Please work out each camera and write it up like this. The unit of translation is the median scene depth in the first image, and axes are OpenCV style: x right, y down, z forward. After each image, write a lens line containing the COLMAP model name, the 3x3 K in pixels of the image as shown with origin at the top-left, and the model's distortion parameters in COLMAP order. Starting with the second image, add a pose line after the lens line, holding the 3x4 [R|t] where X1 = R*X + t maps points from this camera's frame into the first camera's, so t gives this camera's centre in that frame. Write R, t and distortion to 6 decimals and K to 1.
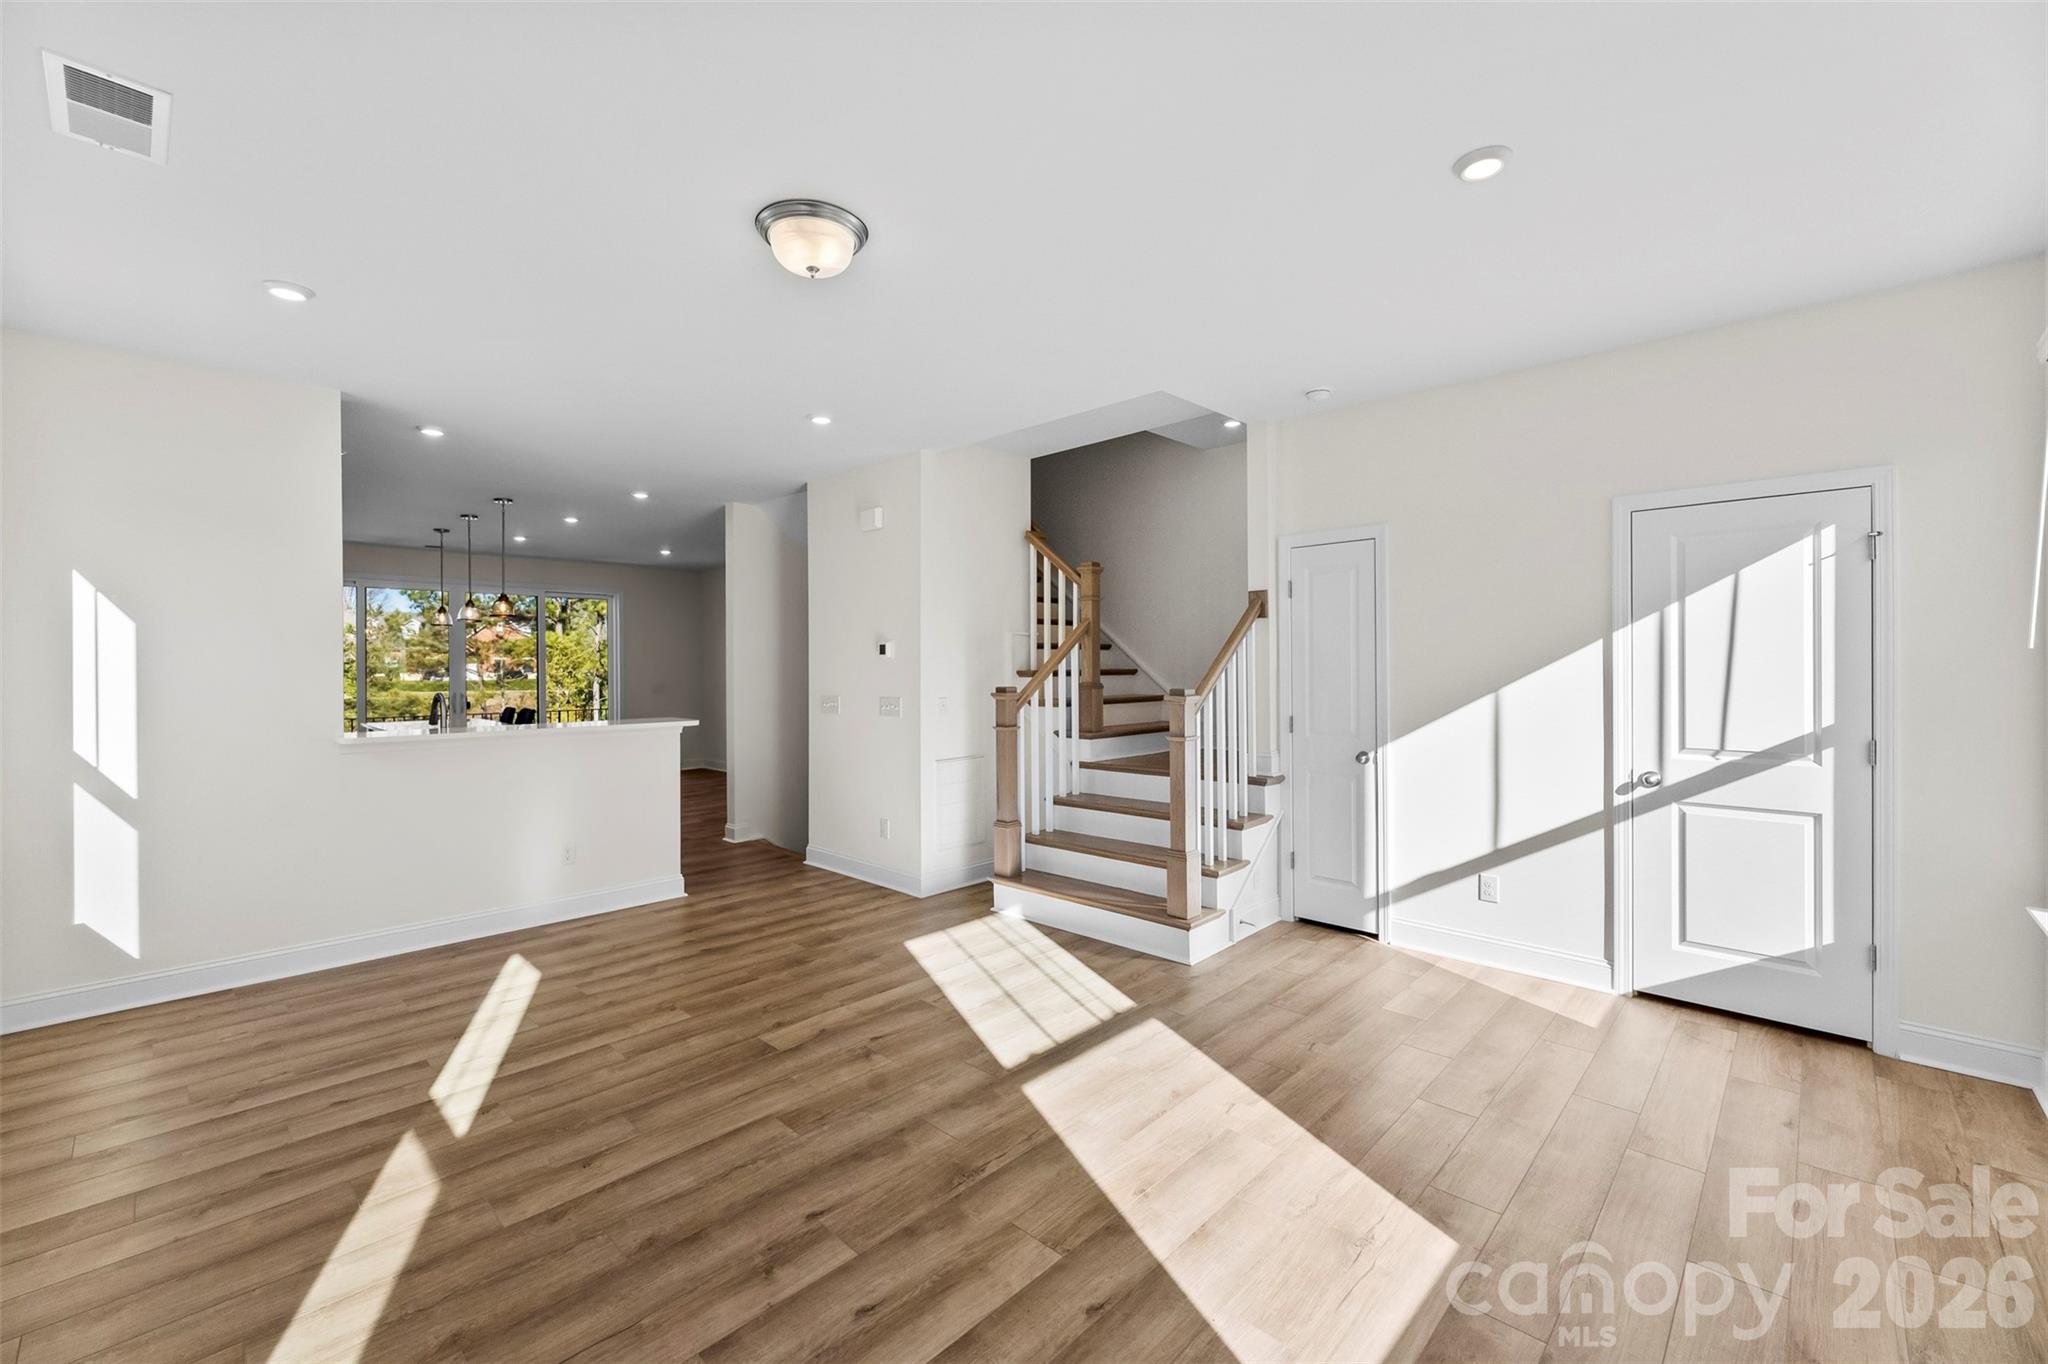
lens RADIAL K [[829.1, 0, 1022.2], [0, 829.1, 672.0], [0, 0, 1]] dist [-0.003117, -0.000493]
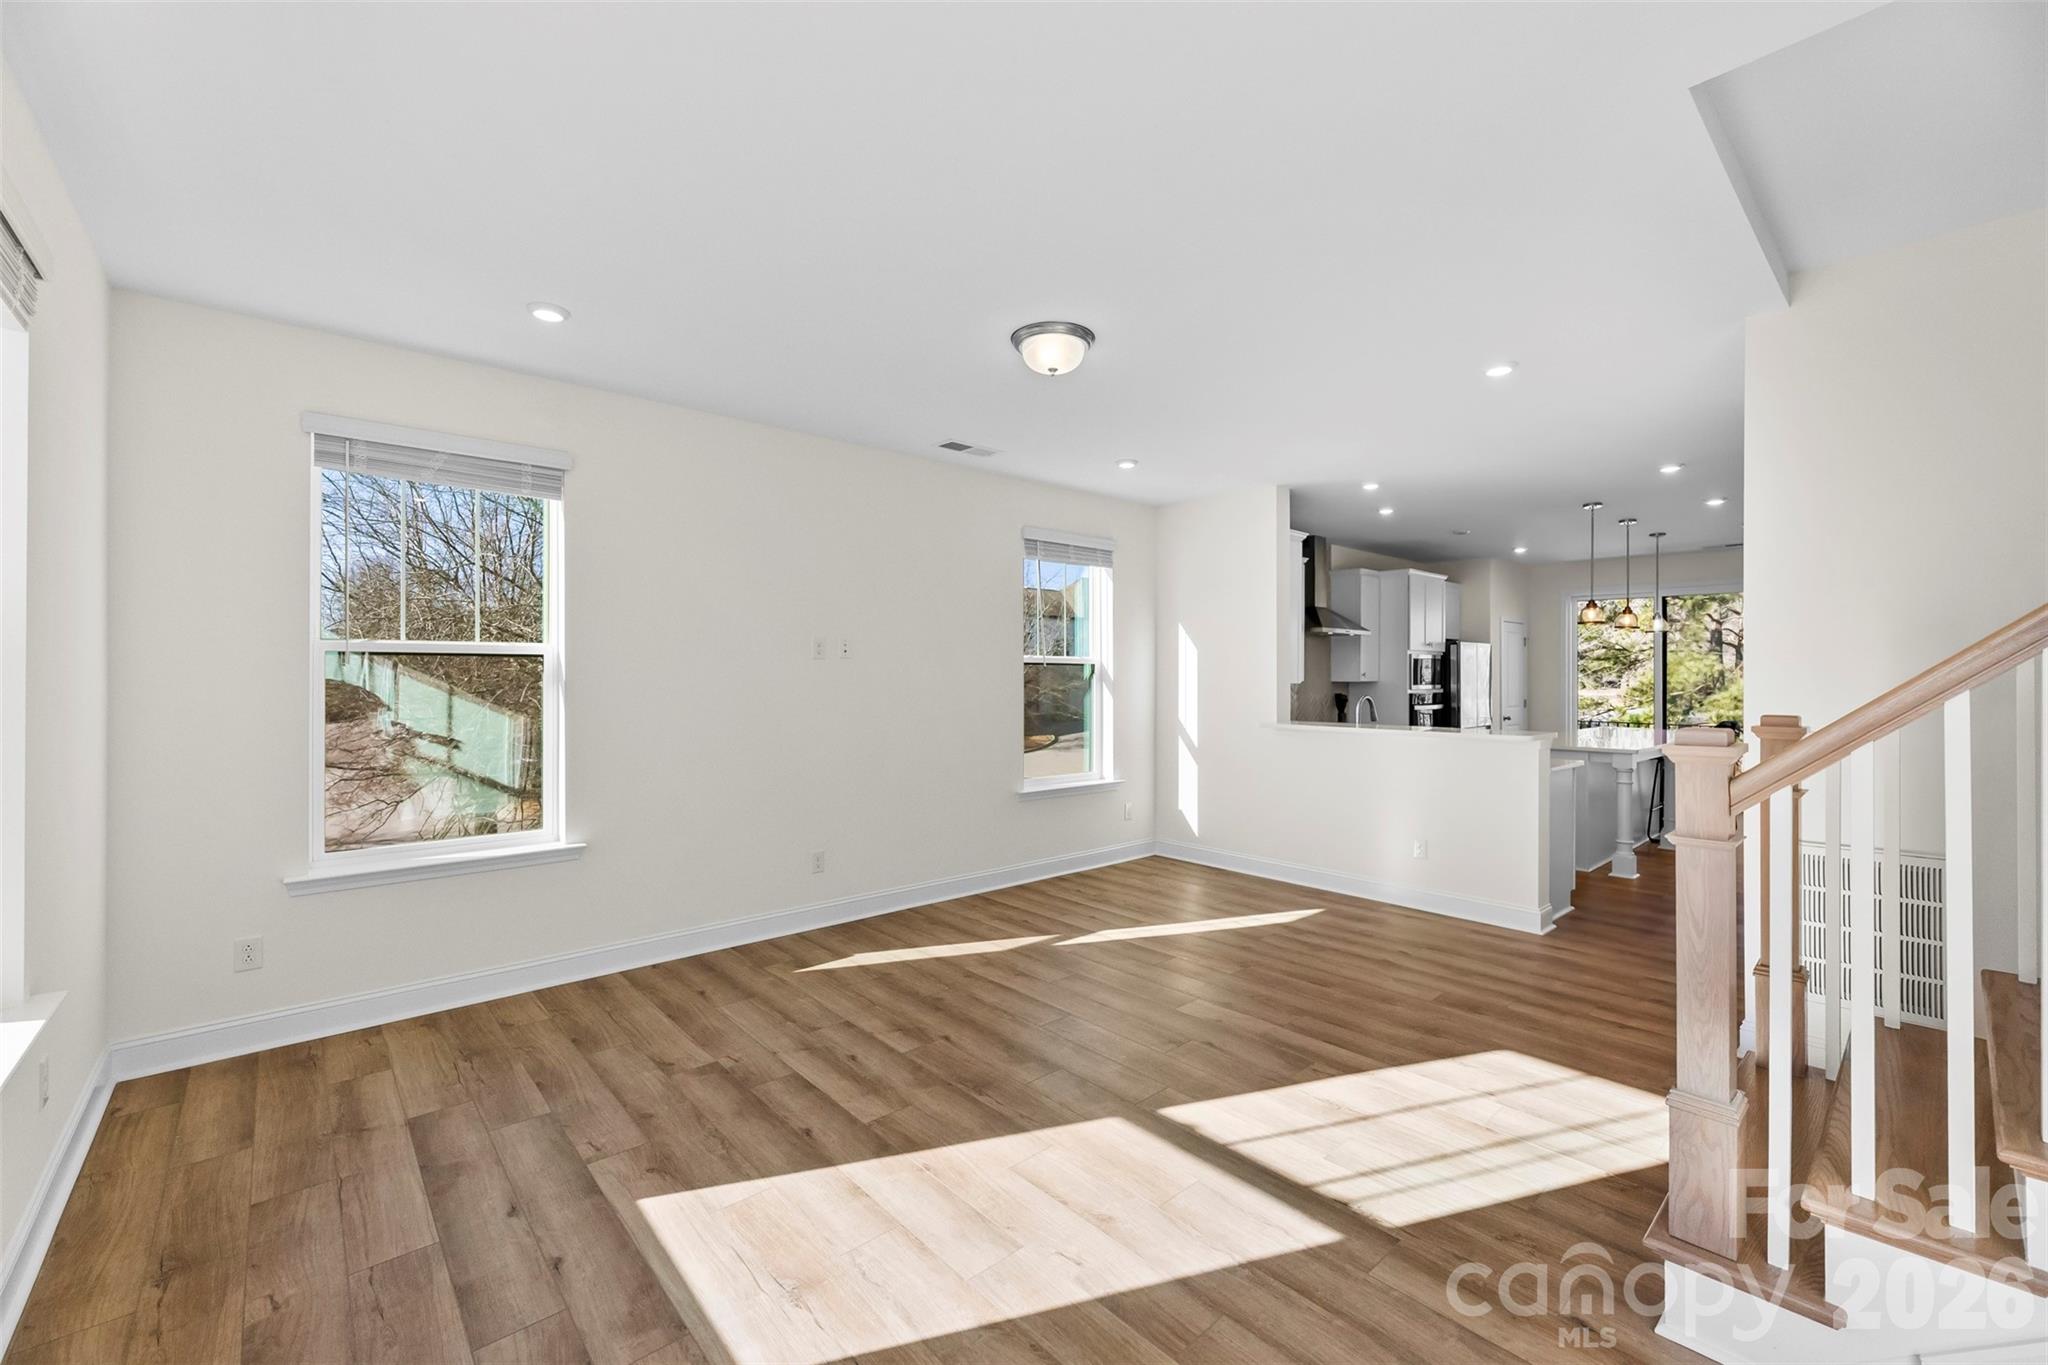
lens RADIAL K [[829.1, 0, 1022.2], [0, 829.1, 672.5], [0, 0, 1]] dist [-0.003117, -0.000493]
pose [[-0.074416, 0.000171, -0.997227, 0.887174], [-0.007256, 0.999973, 0.000713, -0.009388], [0.997201, 0.007289, -0.074413, 0.885716]]
